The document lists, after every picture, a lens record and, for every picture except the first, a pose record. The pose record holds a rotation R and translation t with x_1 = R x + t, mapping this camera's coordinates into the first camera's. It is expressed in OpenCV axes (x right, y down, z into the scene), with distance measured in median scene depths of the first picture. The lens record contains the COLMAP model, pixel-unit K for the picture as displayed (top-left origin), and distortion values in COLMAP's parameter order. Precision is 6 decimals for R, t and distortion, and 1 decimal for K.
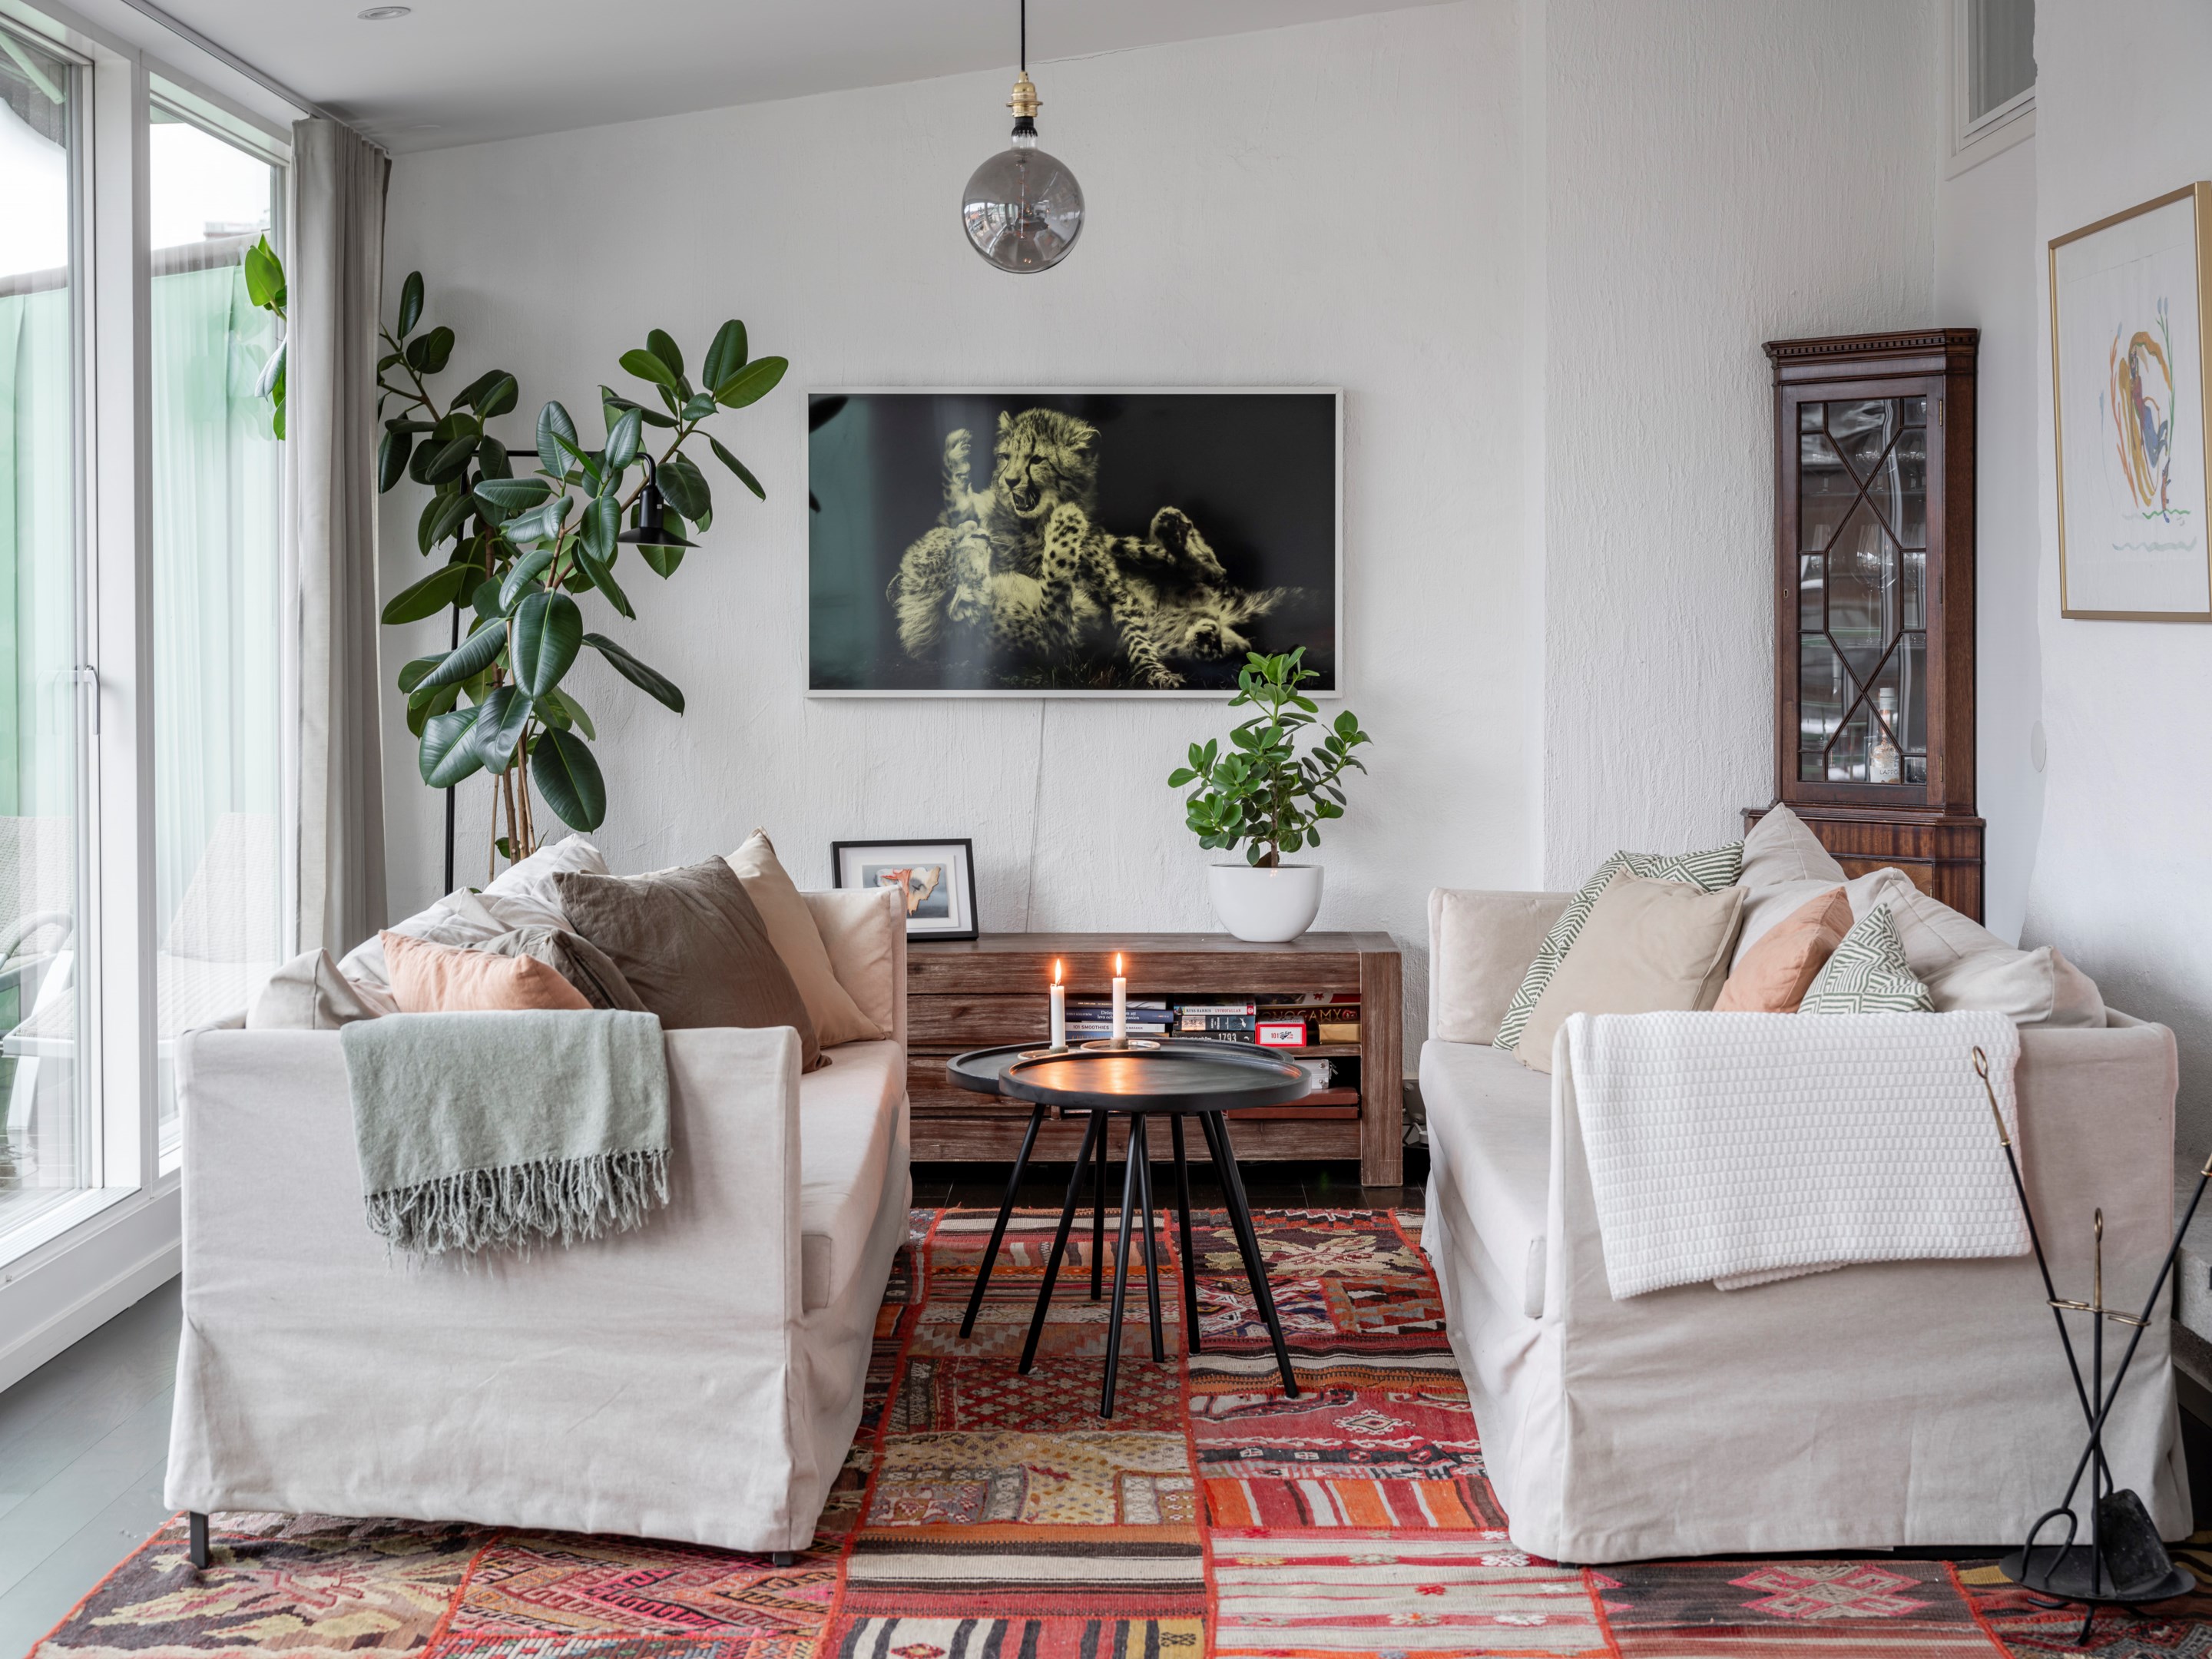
lens RADIAL K [[3248.3, 0, 1185.3], [0, 3248.3, 714.6], [0, 0, 1]] dist [0.012372, -0.059773]
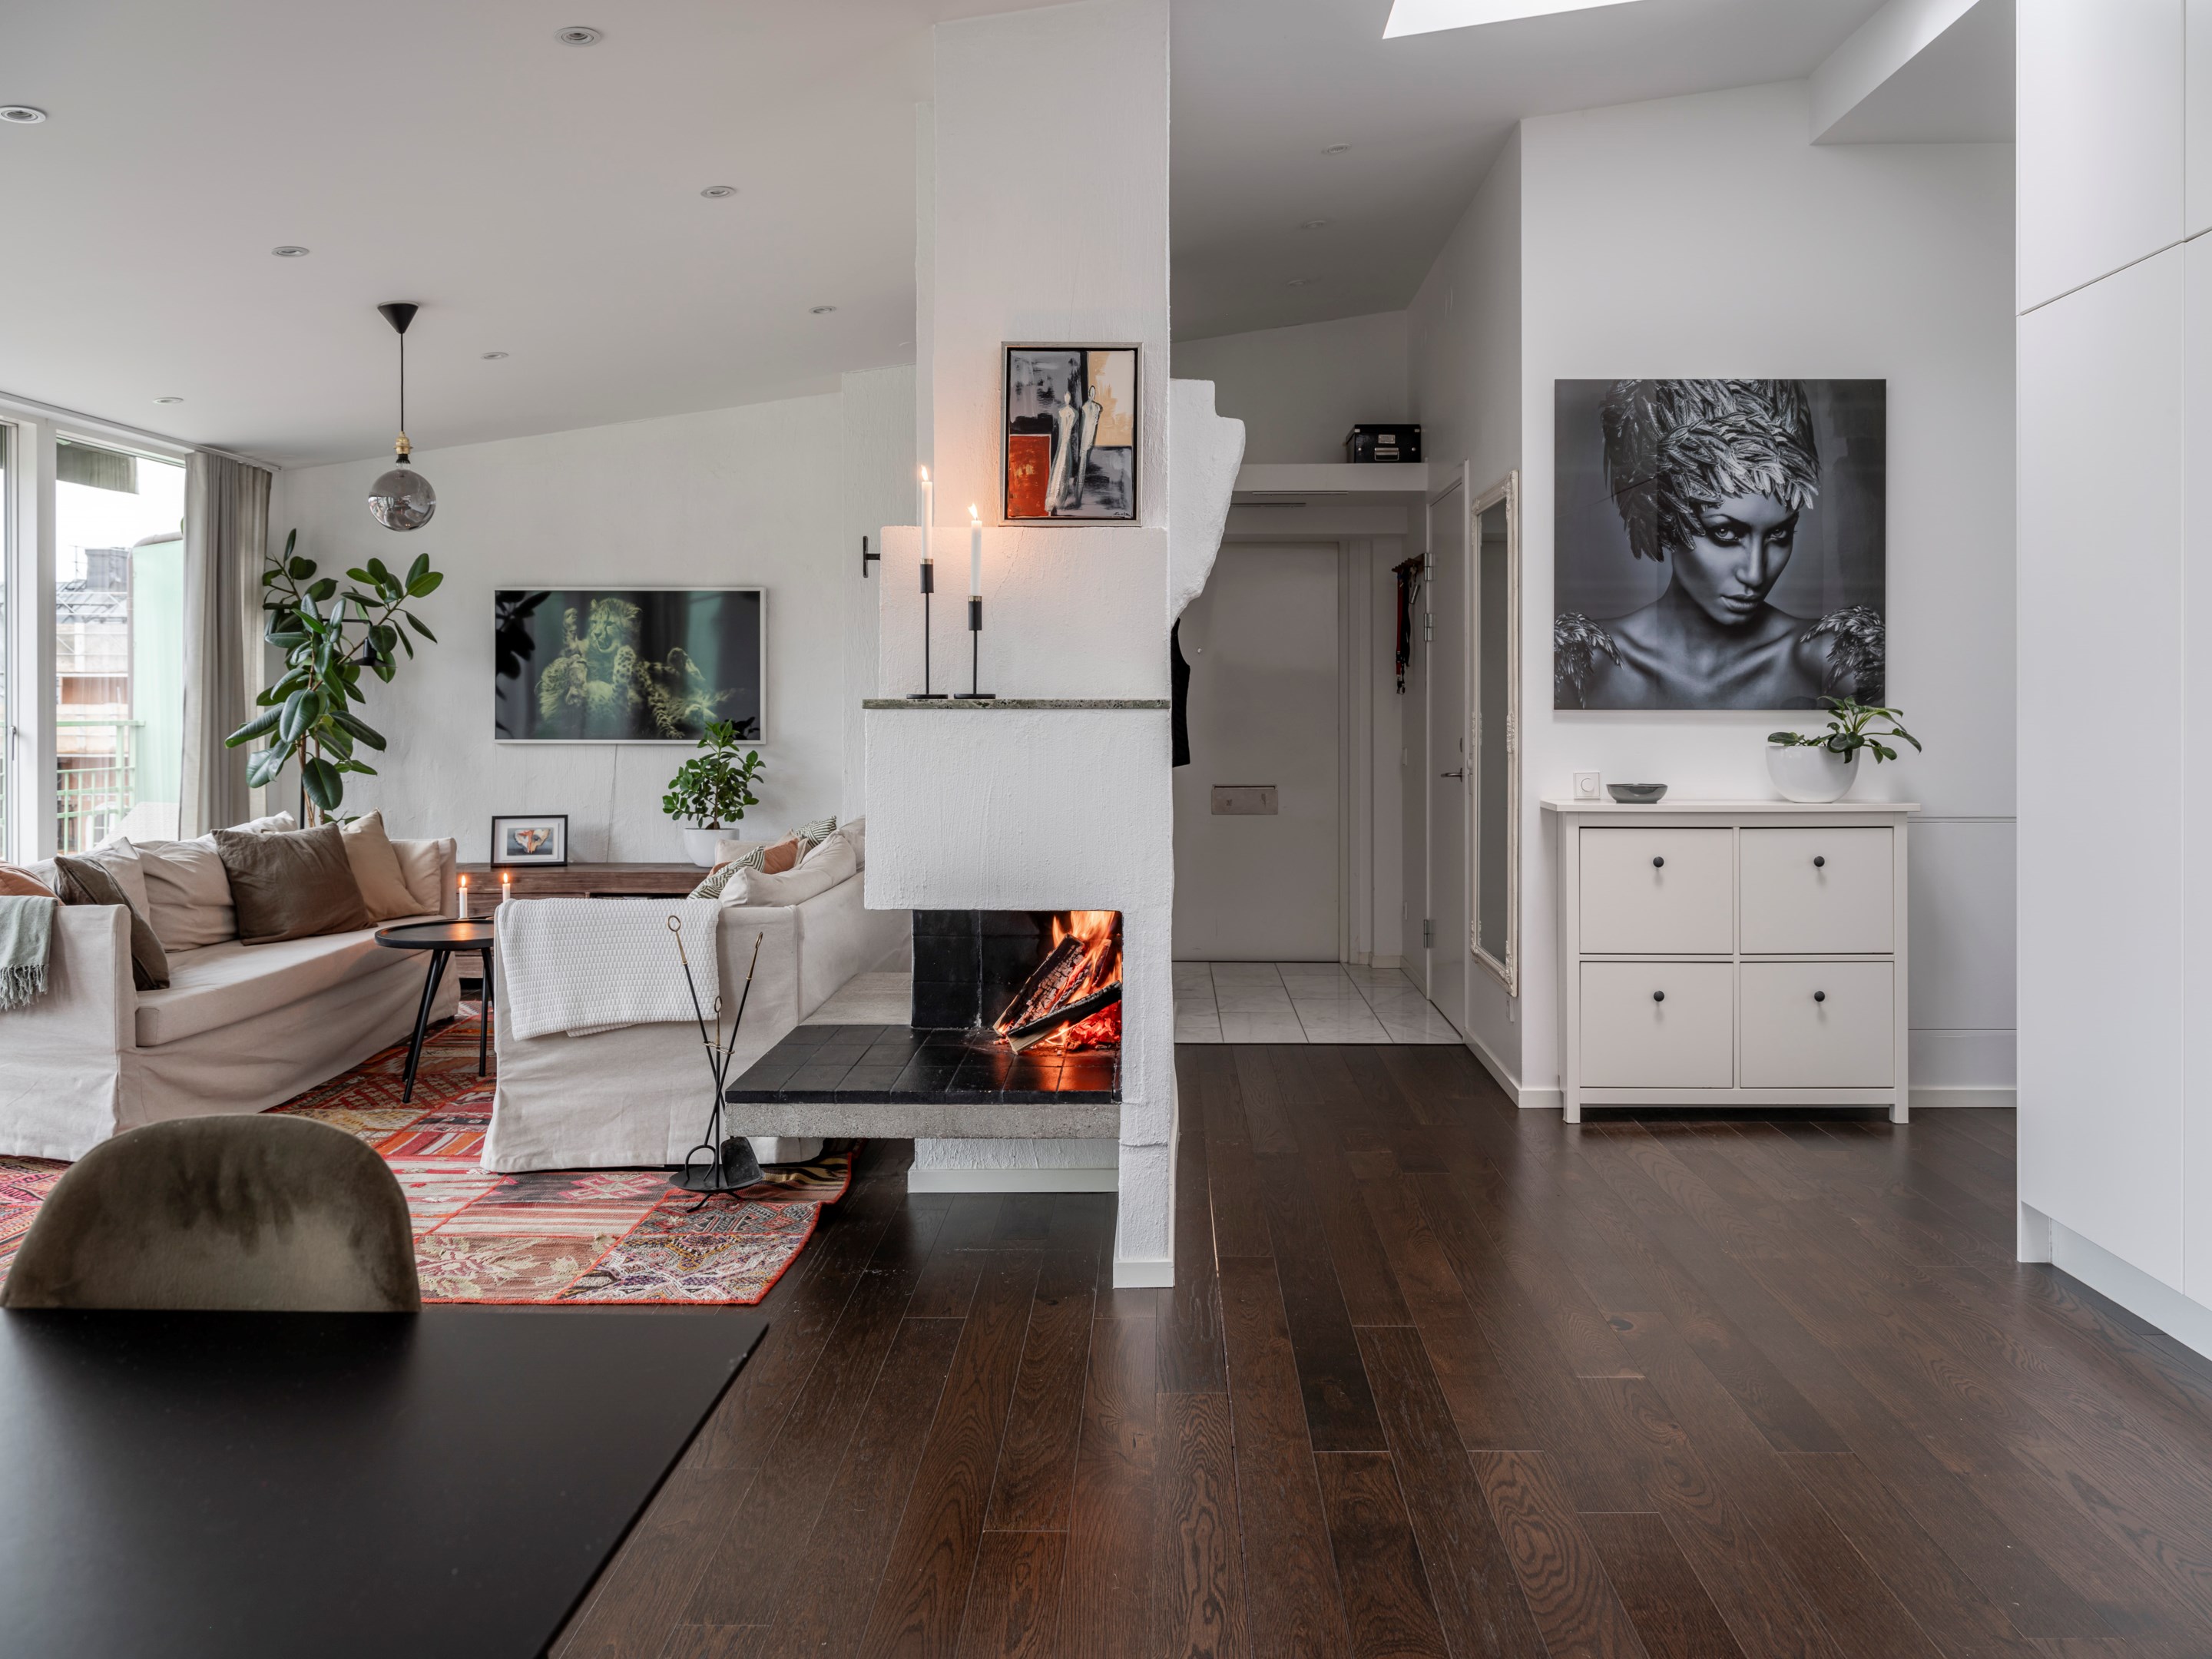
lens RADIAL K [[1689.7, 0, 1170.4], [0, 1689.7, 718.1], [0, 0, 1]] dist [0.002393, -0.000849]
pose [[0.999985, 0.002618, -0.004735, 0.423999], [-0.002721, 0.999761, -0.021686, 0.000848], [0.004677, 0.021698, 0.999754, -0.040614]]
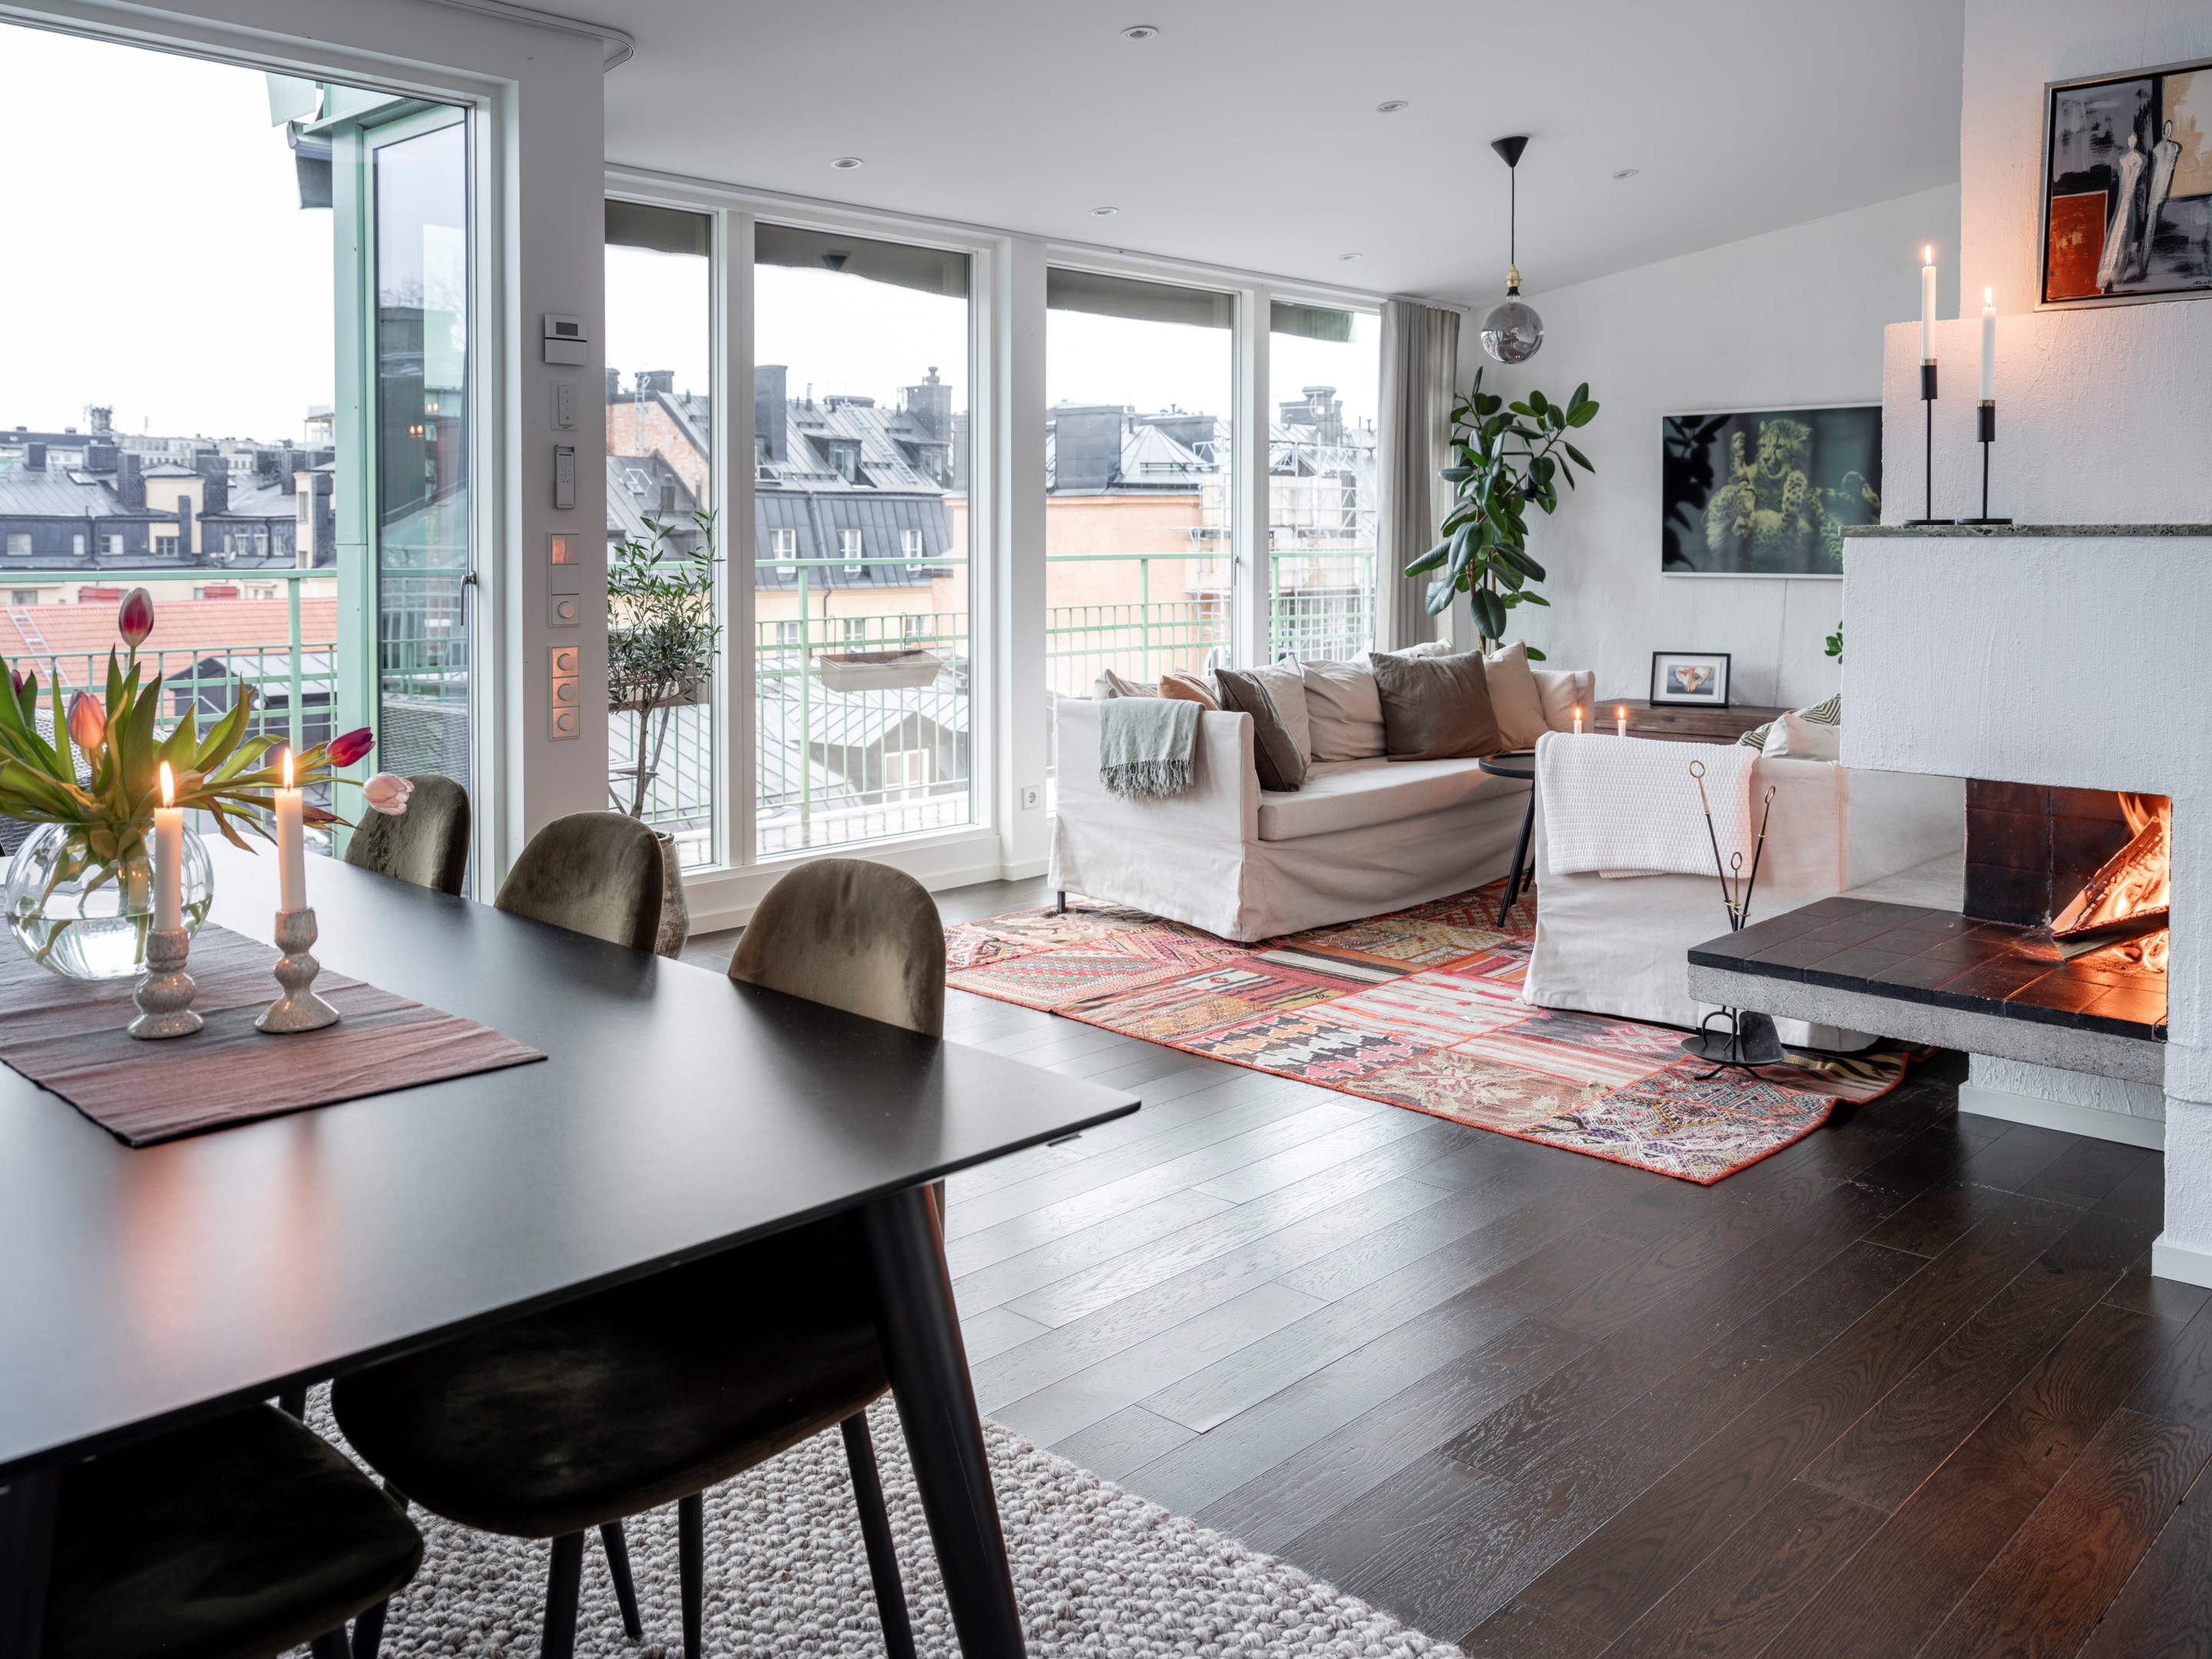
lens RADIAL K [[1842.6, 0, 1111.2], [0, 1842.6, 589.9], [0, 0, 1]] dist [-0.002236, -0.006720]
pose [[0.724209, 0.019168, -0.689314, 0.555773], [-0.019336, 0.999785, 0.007486, 0.001311], [0.689309, 0.007907, 0.724424, -0.004749]]
